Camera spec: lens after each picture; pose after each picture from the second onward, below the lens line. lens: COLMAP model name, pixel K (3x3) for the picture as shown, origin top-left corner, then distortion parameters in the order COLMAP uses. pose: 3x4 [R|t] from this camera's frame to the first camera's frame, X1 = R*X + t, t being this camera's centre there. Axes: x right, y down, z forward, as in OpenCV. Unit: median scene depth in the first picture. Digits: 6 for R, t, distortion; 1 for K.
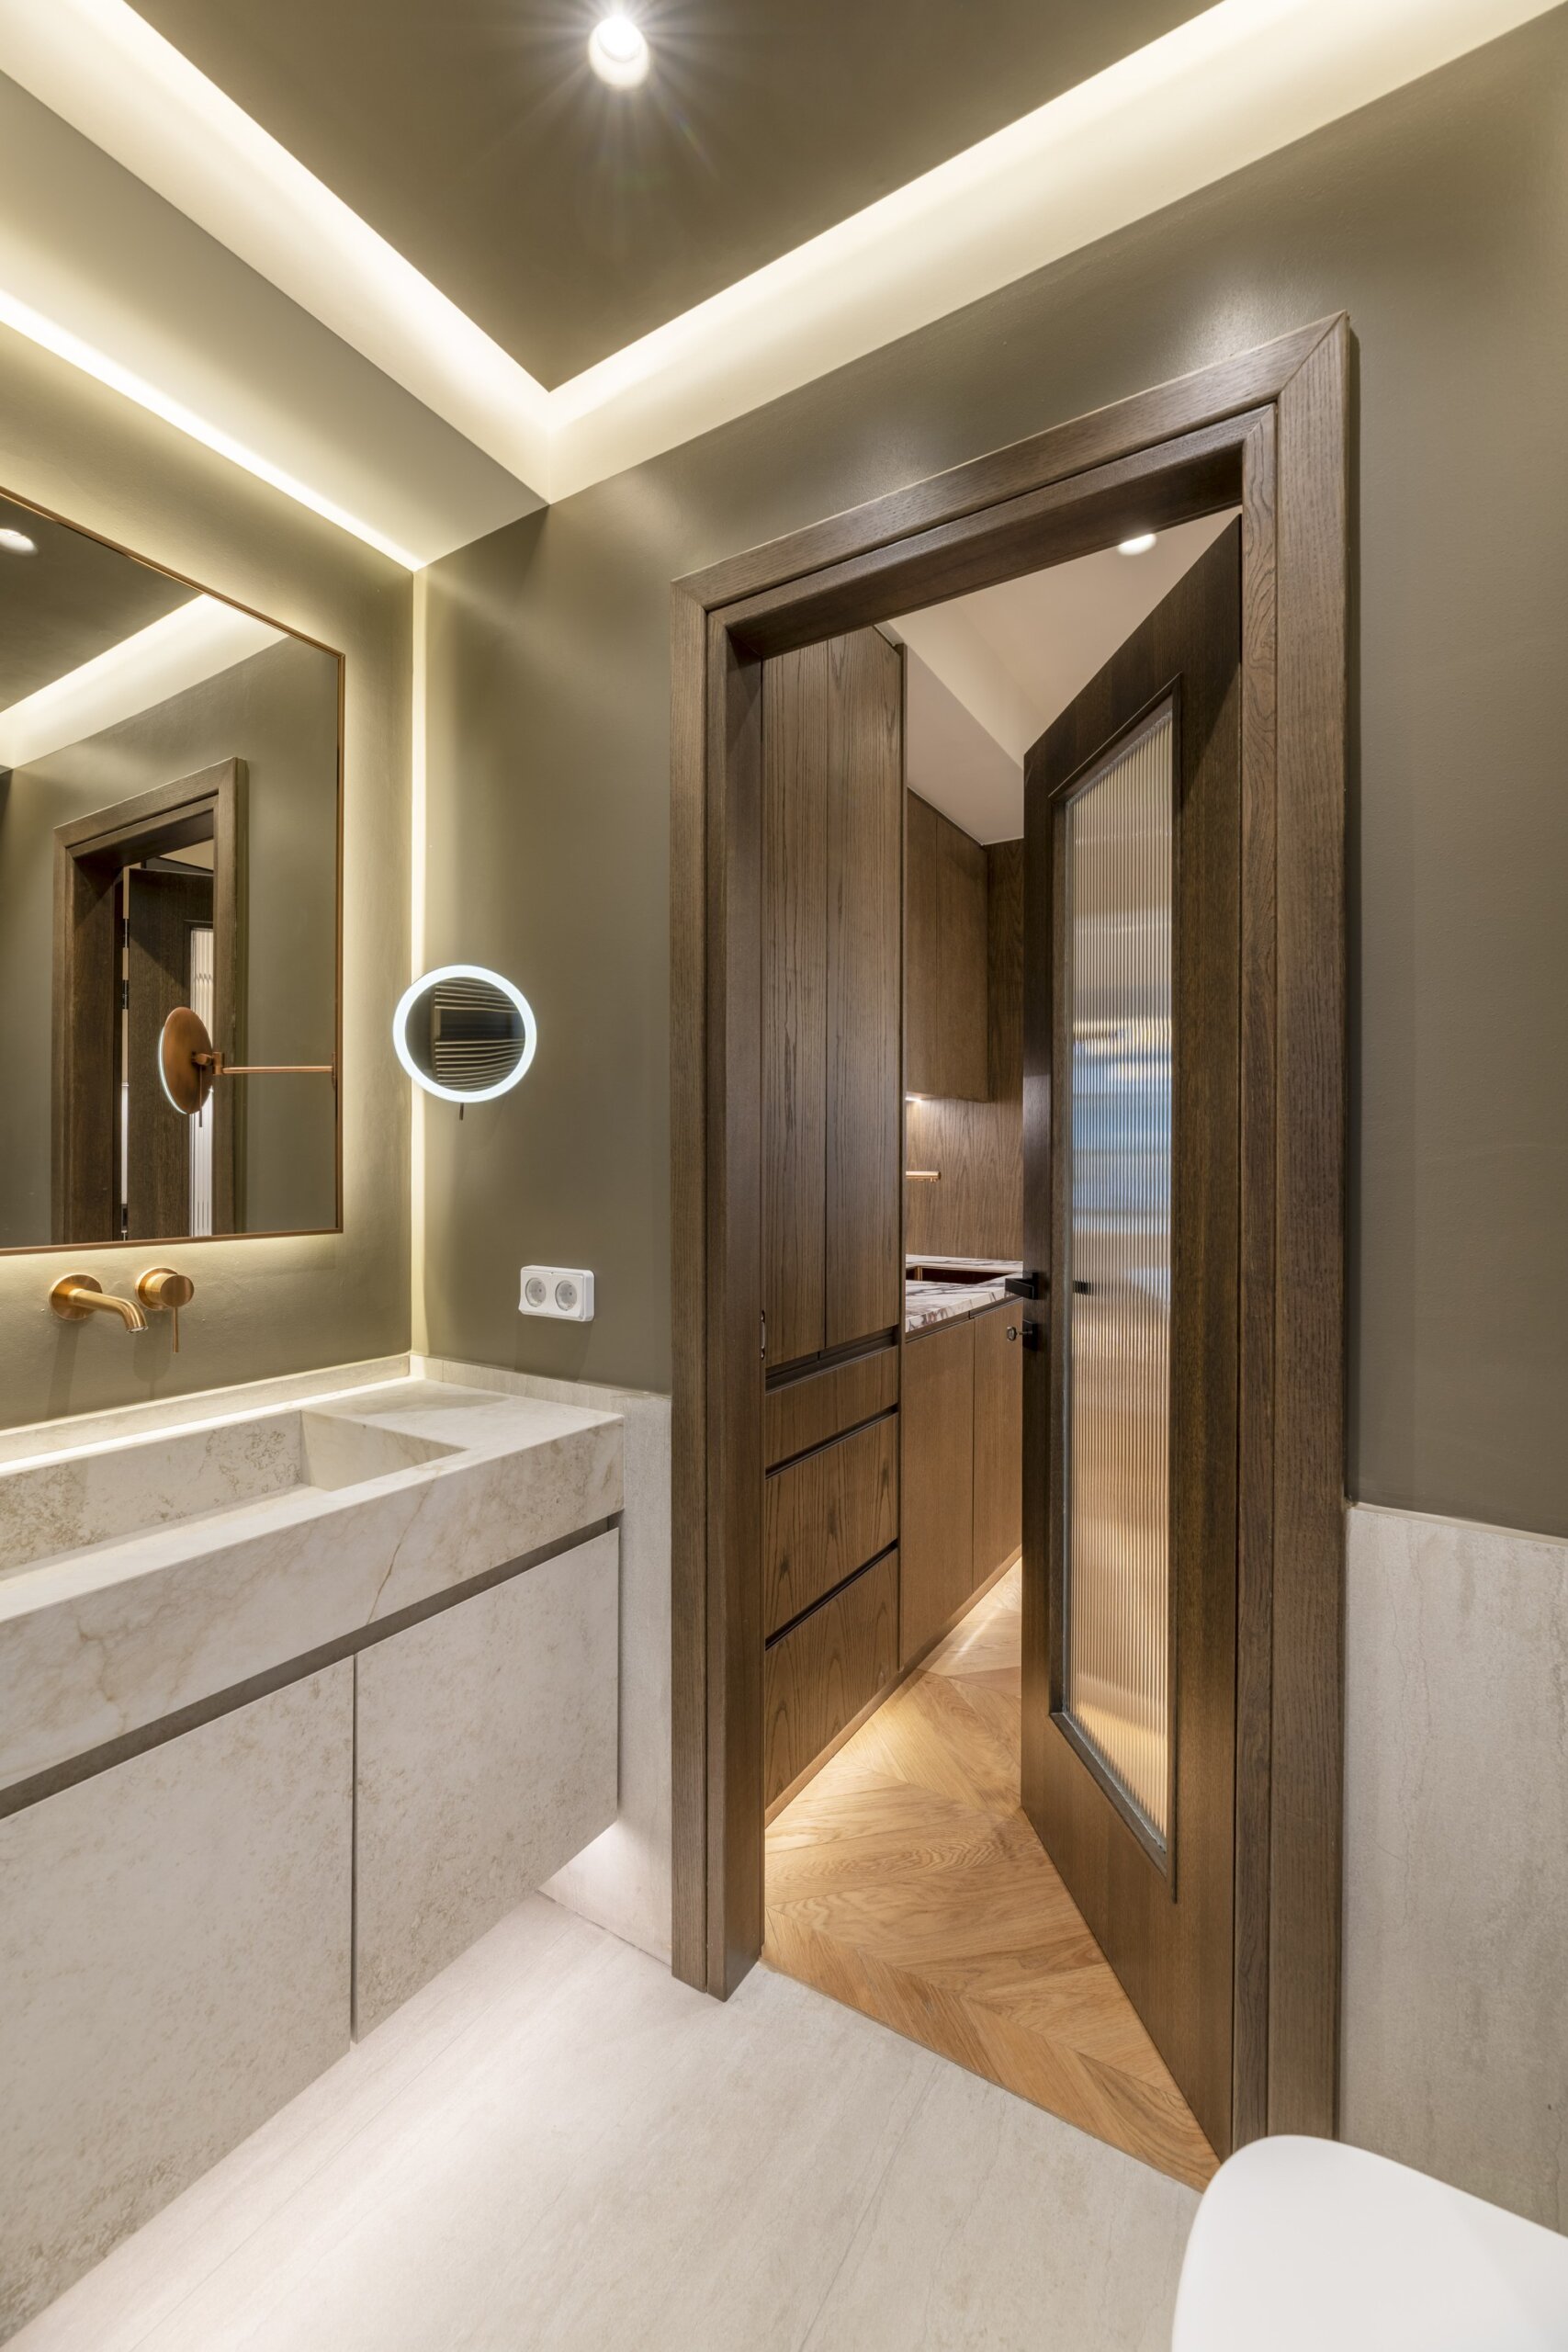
lens RADIAL K [[963.1, 0, 784.0], [0, 963.1, 1176.0], [0, 0, 1]] dist [-0.000357, -0.000020]
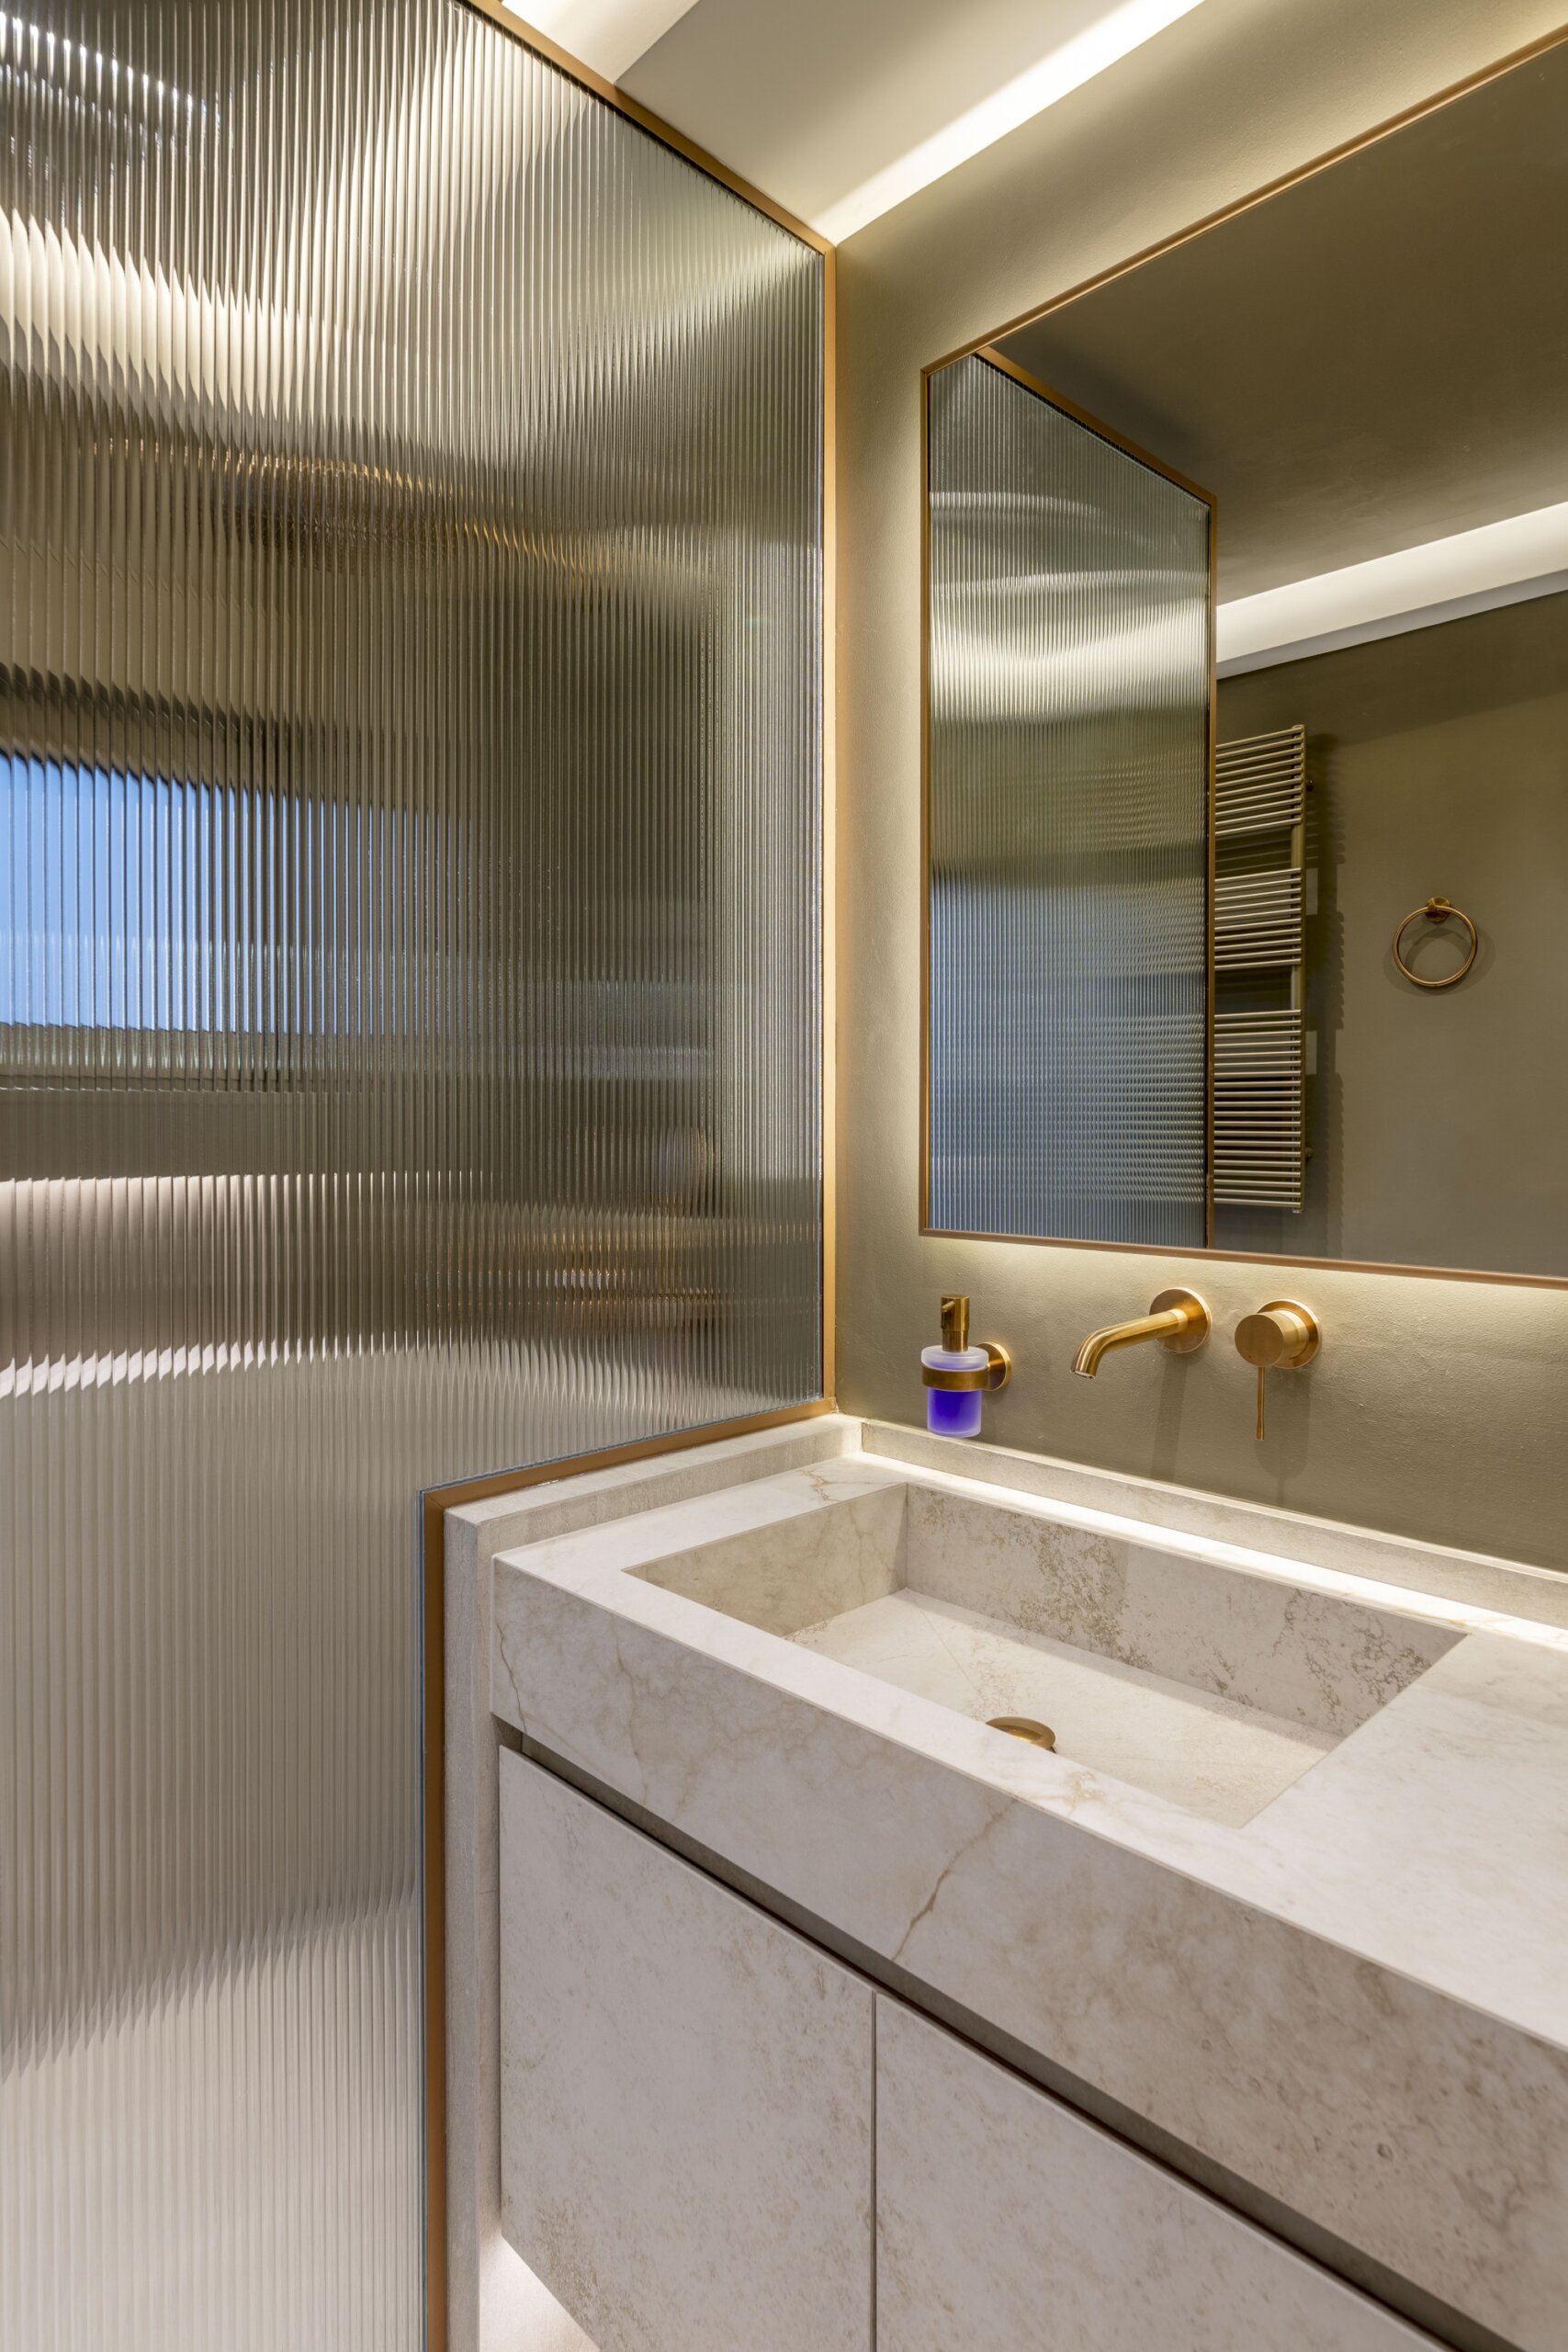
lens RADIAL K [[1279.3, 0, 784.0], [0, 1279.3, 1176.0], [0, 0, 1]] dist [-0.000521, -0.000499]
pose [[-0.231646, 0.037890, -0.972062, 0.246381], [-0.022721, 0.998758, 0.044345, -0.014761], [0.972535, 0.032359, -0.230497, 0.962746]]
